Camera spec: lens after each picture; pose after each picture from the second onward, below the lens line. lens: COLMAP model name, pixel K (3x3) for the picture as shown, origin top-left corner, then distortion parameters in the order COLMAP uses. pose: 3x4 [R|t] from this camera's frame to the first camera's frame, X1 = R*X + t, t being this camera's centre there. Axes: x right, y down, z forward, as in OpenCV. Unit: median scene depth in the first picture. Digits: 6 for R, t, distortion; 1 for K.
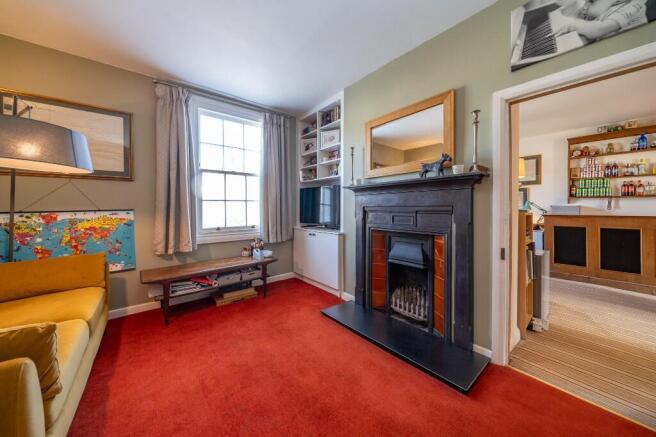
lens RADIAL K [[227.9, 0, 331.4], [0, 227.9, 209.0], [0, 0, 1]] dist [-0.003449, -0.000578]
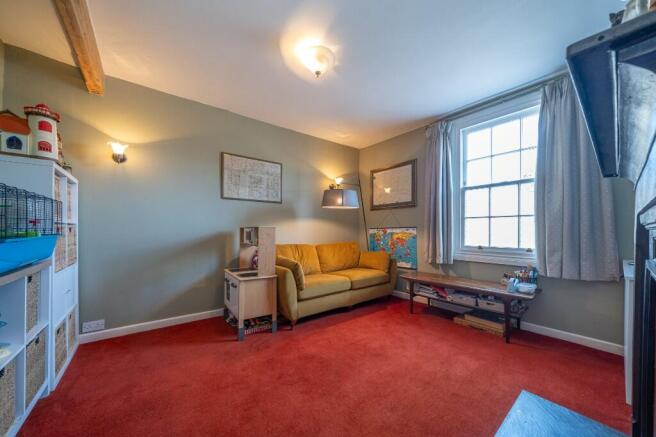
lens RADIAL K [[227.9, 0, 315.7], [0, 227.9, 228.5], [0, 0, 1]] dist [-0.003449, -0.000578]
pose [[-0.044425, 0.003530, -0.999007, 0.508323], [-0.007974, 0.999961, 0.003888, 0.010340], [0.998981, 0.008138, -0.044395, 0.399008]]
